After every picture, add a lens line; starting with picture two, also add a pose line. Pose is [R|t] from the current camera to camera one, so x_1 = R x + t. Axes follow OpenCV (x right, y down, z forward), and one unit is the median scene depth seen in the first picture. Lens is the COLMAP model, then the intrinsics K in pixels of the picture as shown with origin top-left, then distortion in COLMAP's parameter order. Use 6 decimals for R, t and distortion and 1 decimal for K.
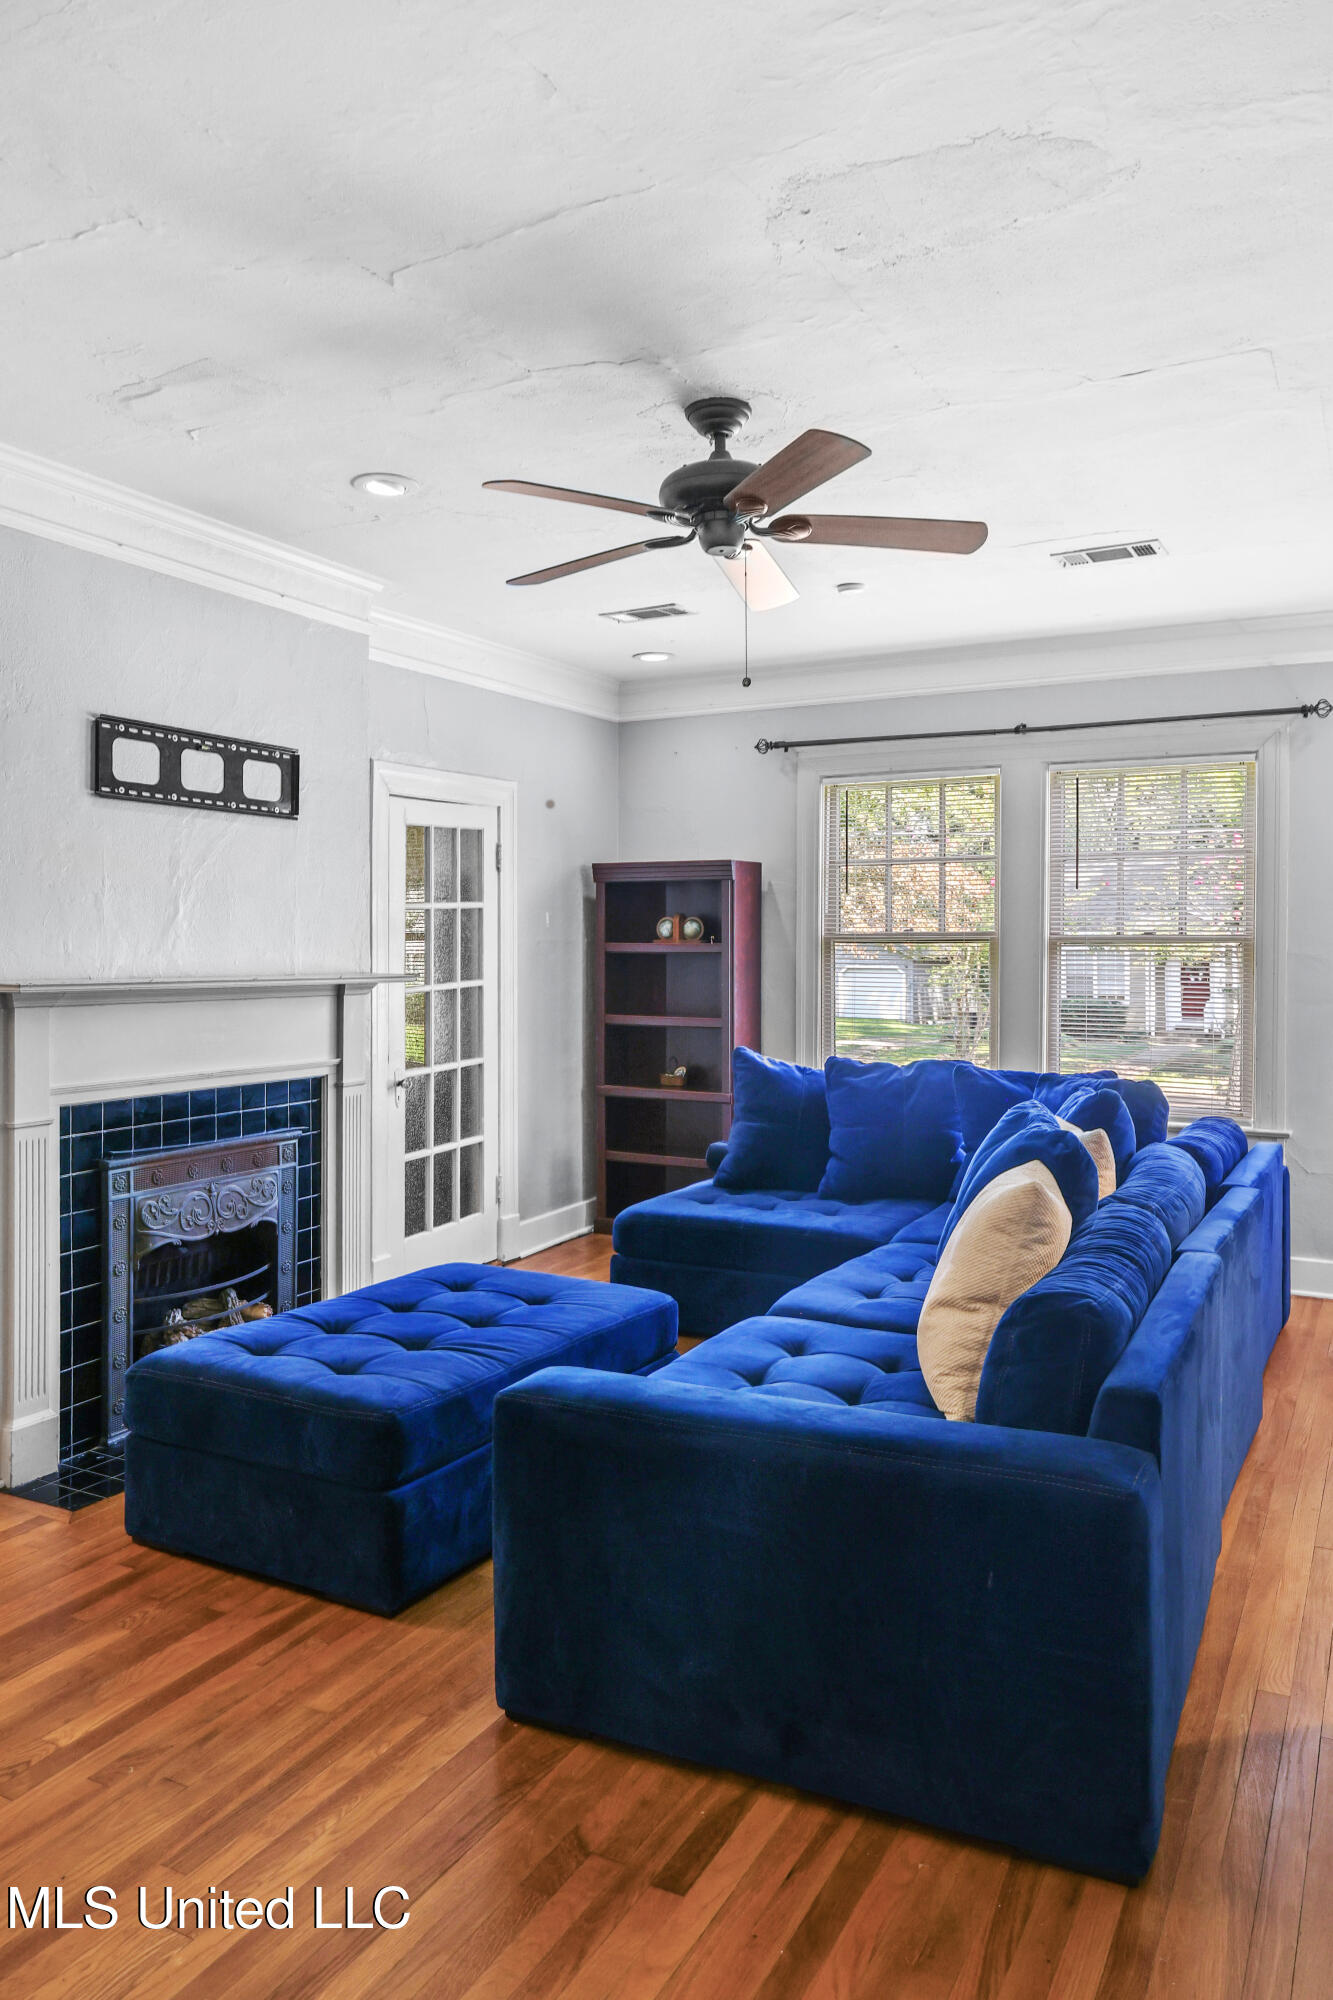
lens RADIAL K [[1421.1, 0, 664.6], [0, 1421.1, 947.3], [0, 0, 1]] dist [0.004894, 0.001734]
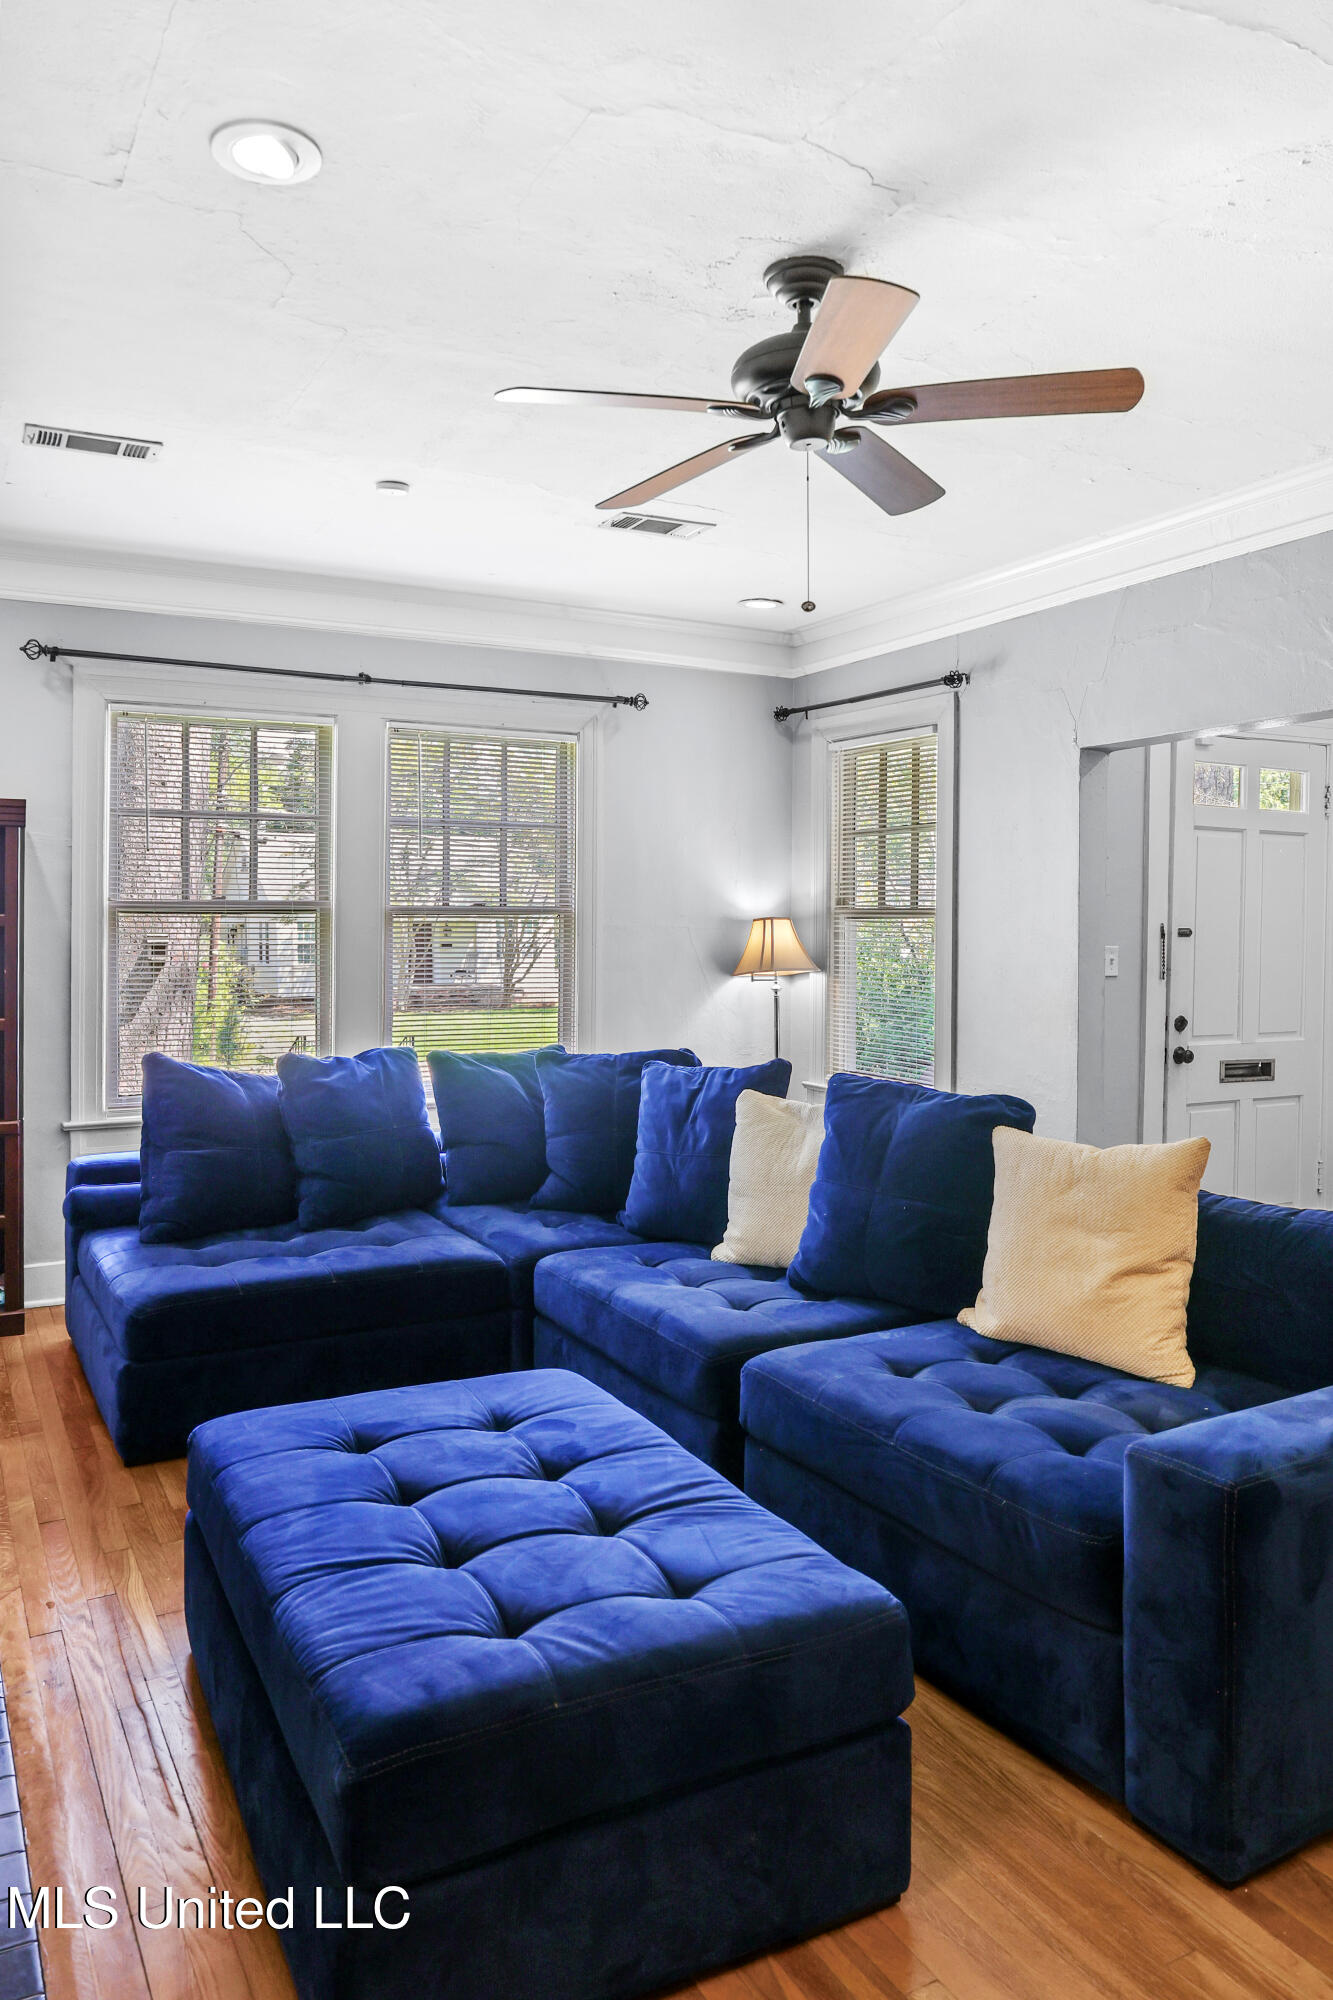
lens RADIAL K [[1413.4, 0, 663.5], [0, 1413.4, 923.3], [0, 0, 1]] dist [0.025793, 0.000004]
pose [[0.555643, -0.005250, 0.831404, -0.428639], [0.003179, 0.999986, 0.004190, -0.000669], [-0.831415, 0.000315, 0.555652, 0.369710]]
